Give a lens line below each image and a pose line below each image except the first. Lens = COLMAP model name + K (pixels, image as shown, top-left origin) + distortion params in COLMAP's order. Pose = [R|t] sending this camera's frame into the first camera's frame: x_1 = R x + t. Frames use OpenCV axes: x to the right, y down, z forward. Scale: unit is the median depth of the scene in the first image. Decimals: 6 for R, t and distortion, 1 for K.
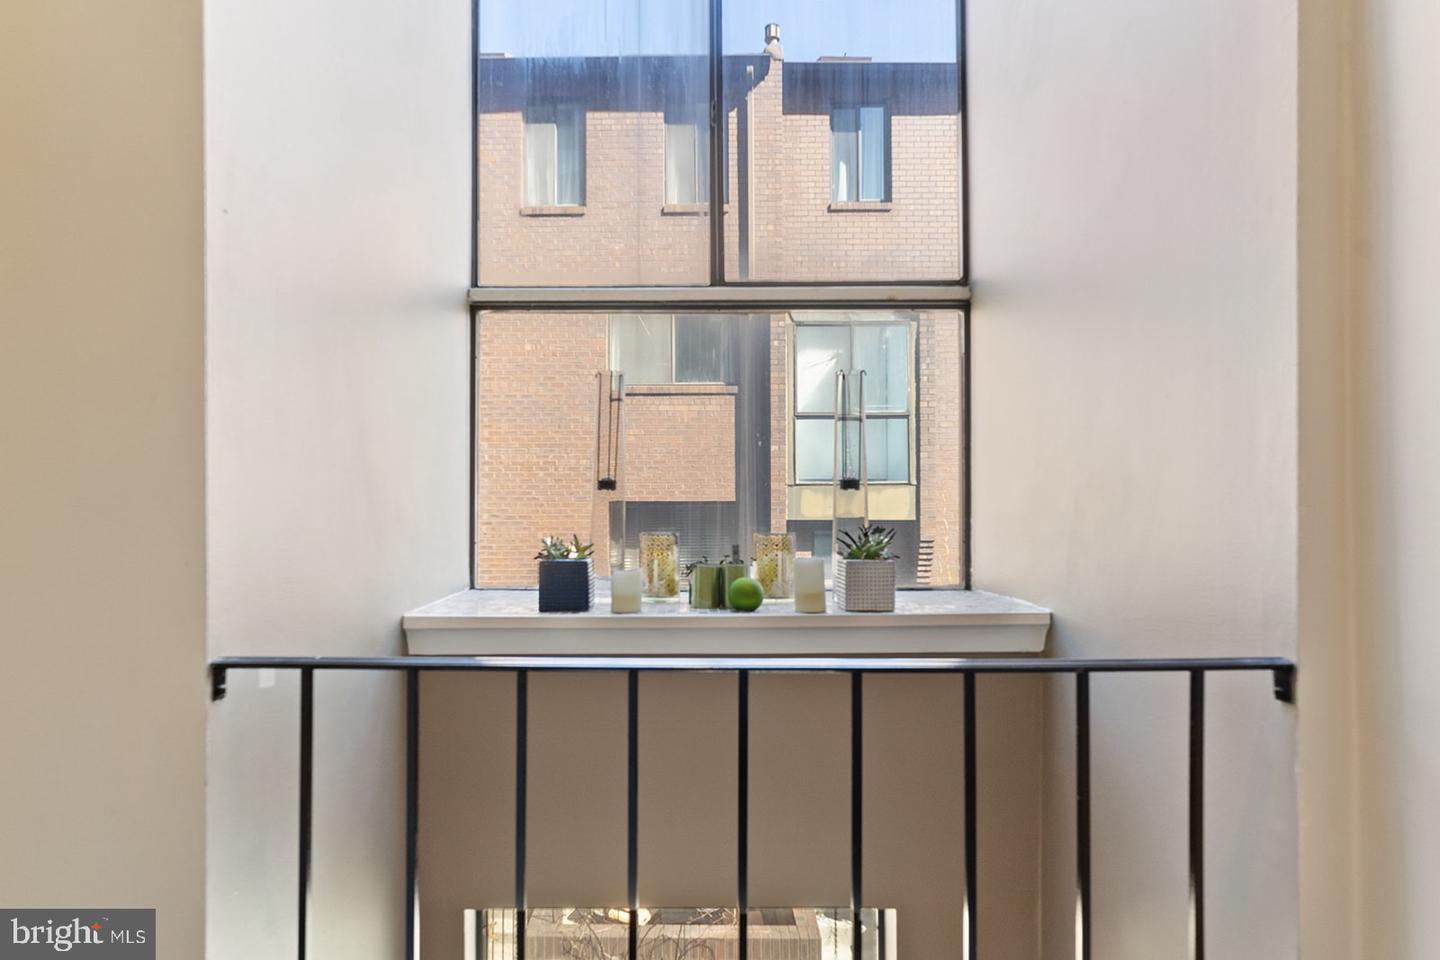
lens RADIAL K [[758.1, 0, 721.9], [0, 758.1, 498.7], [0, 0, 1]] dist [-0.003143, 0.000309]
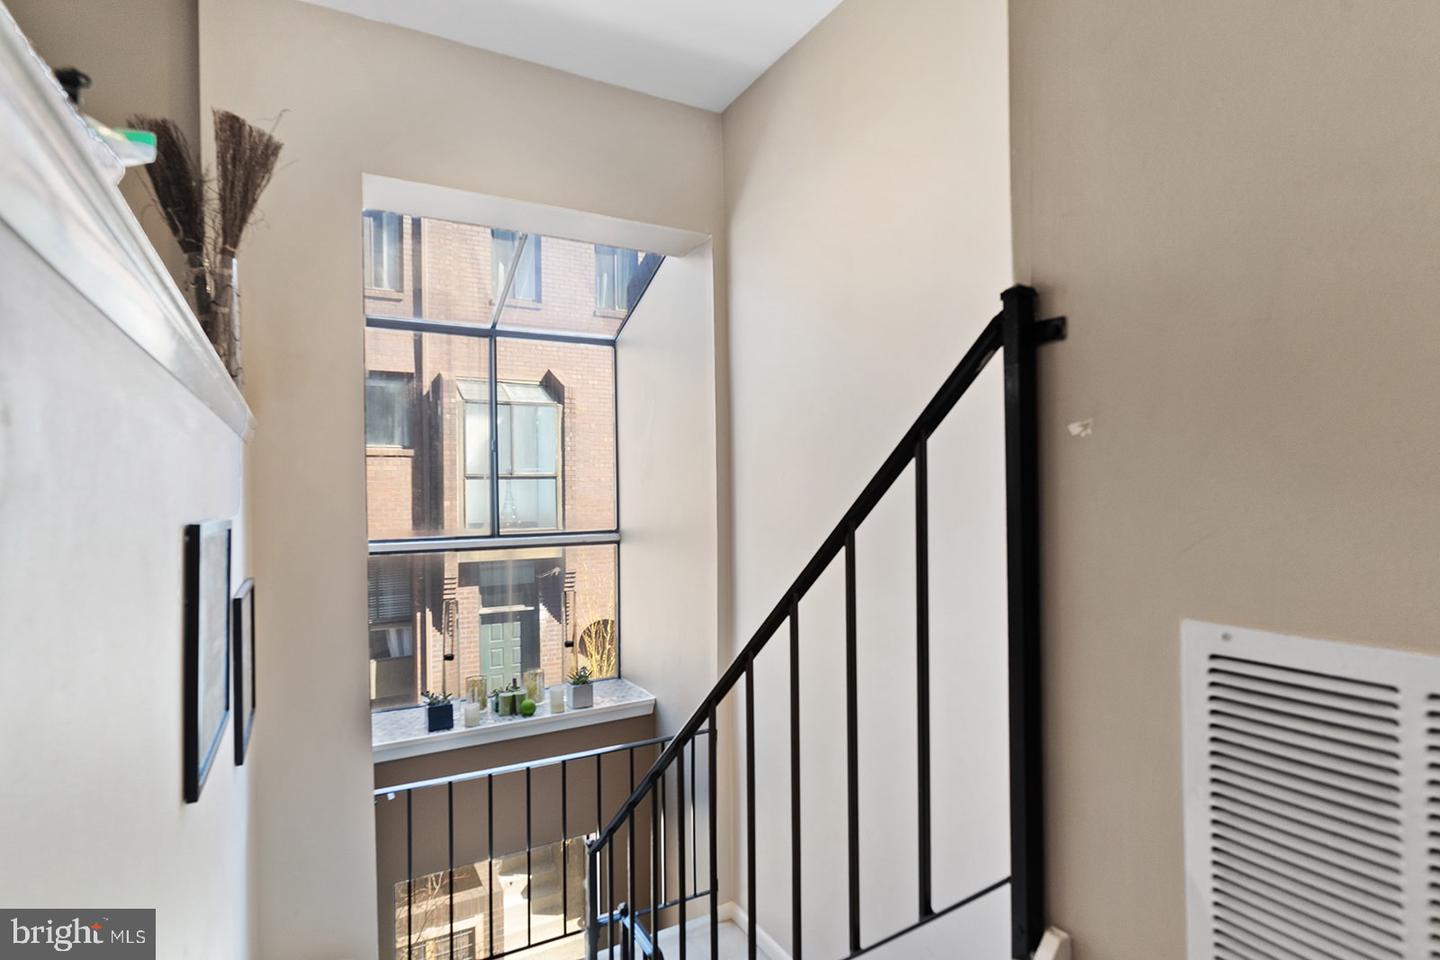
lens RADIAL K [[723.7, 0, 710.0], [0, 723.7, 475.8], [0, 0, 1]] dist [-0.006294, 0.001435]
pose [[0.886871, -0.000798, 0.462016, -0.092175], [0.002832, 0.999989, -0.003708, -0.106108], [-0.462008, 0.004596, 0.886864, -0.218506]]
